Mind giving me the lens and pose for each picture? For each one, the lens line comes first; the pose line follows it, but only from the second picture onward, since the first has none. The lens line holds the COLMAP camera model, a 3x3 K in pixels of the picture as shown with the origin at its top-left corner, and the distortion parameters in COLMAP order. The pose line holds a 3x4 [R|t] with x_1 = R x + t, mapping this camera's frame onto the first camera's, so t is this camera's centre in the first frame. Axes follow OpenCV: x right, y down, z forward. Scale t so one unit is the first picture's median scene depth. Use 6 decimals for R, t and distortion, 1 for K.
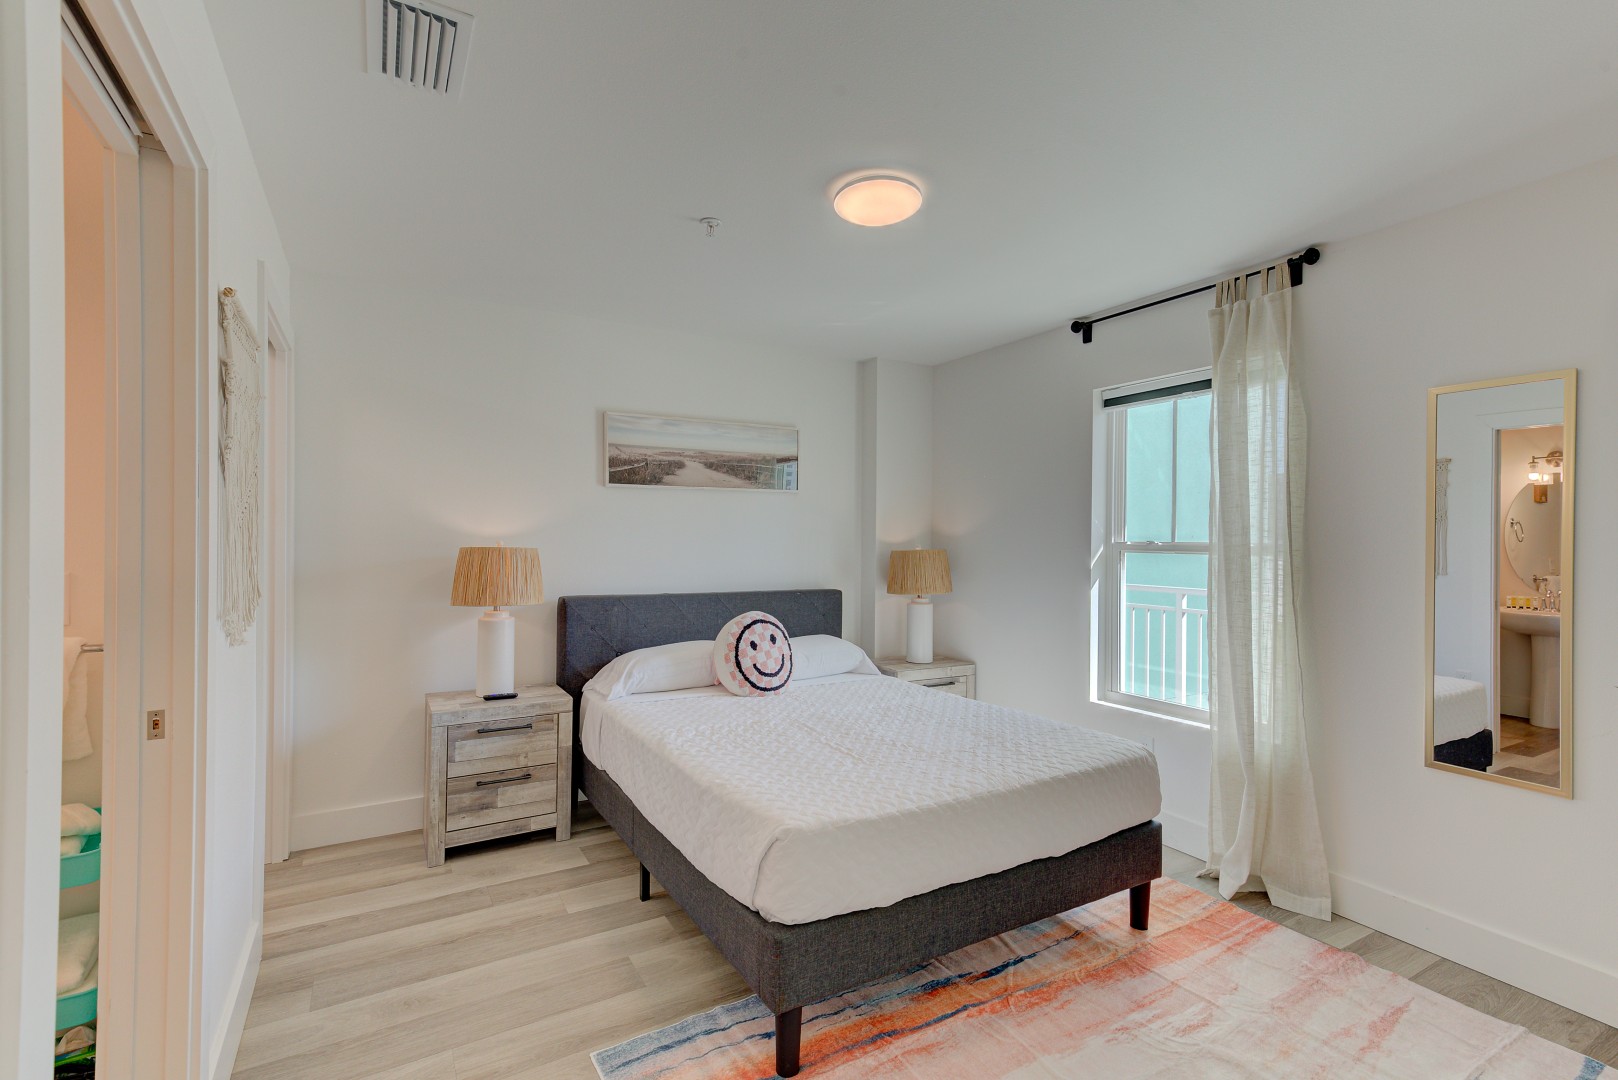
lens RADIAL K [[724.8, 0, 810.5], [0, 724.8, 538.6], [0, 0, 1]] dist [0.018414, 0.000376]
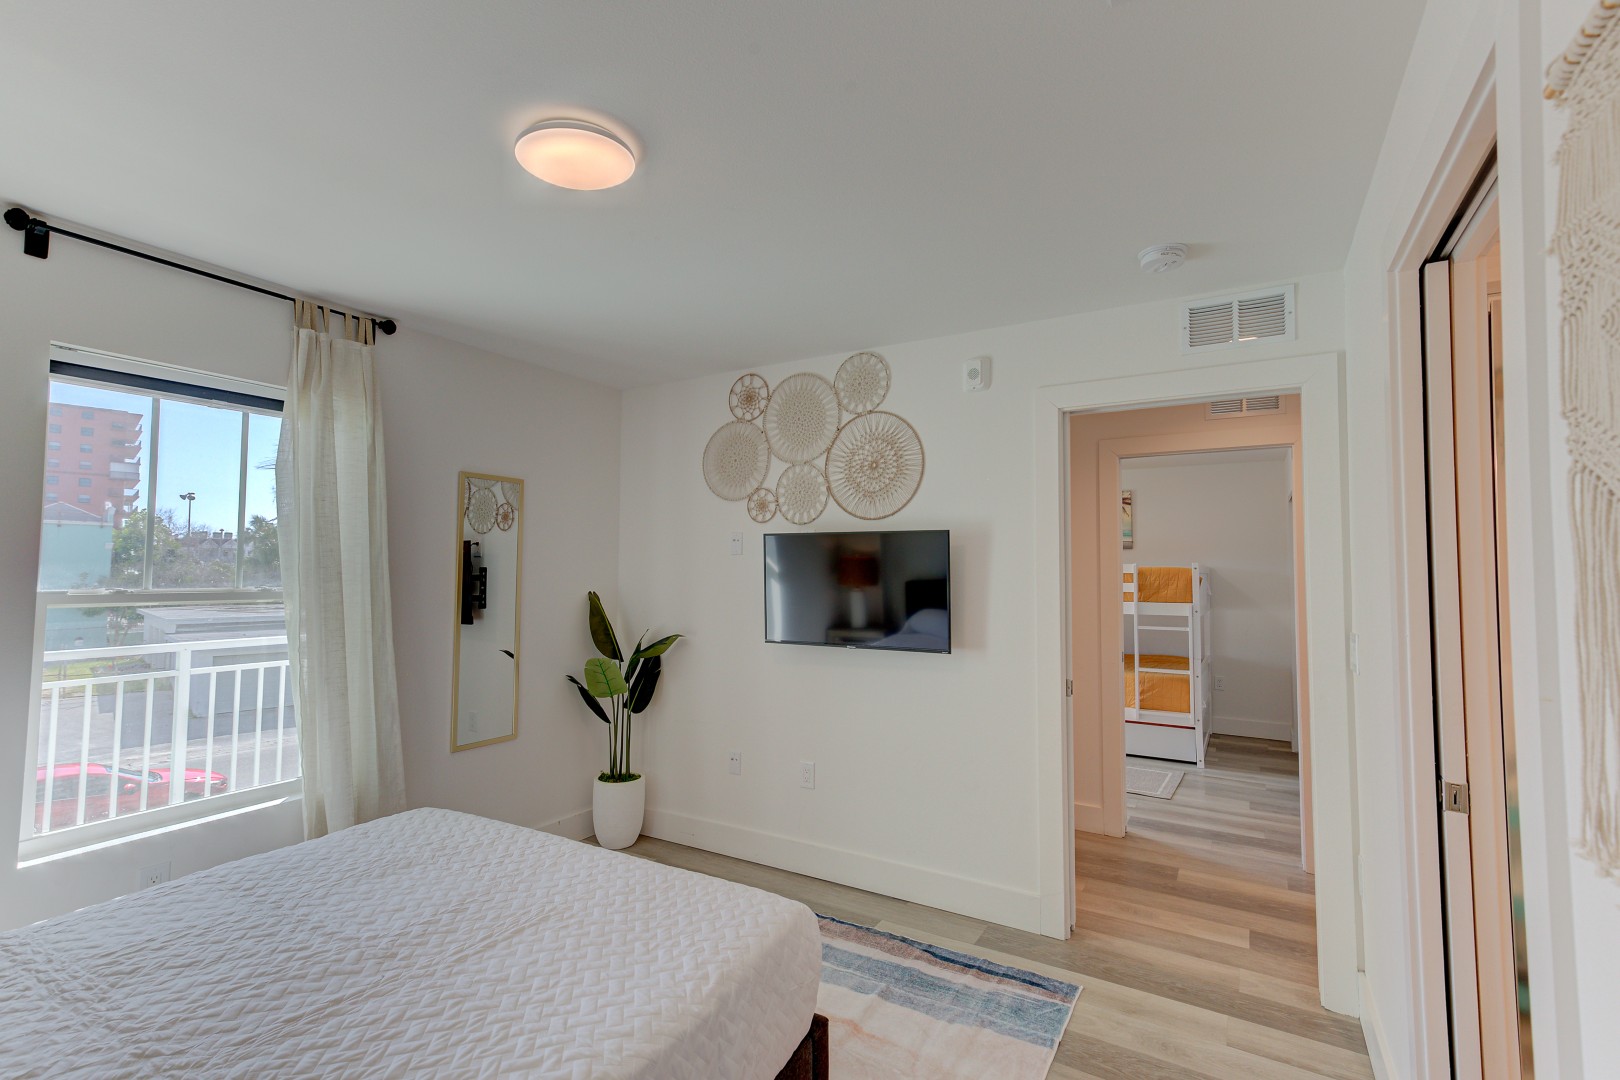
lens RADIAL K [[739.4, 0, 815.2], [0, 739.4, 537.9], [0, 0, 1]] dist [0.011979, -0.000061]
pose [[-0.488356, 0.028227, 0.872188, -0.542022], [-0.009463, 0.999247, -0.037638, -0.026089], [-0.872593, -0.026634, -0.487721, 0.869305]]
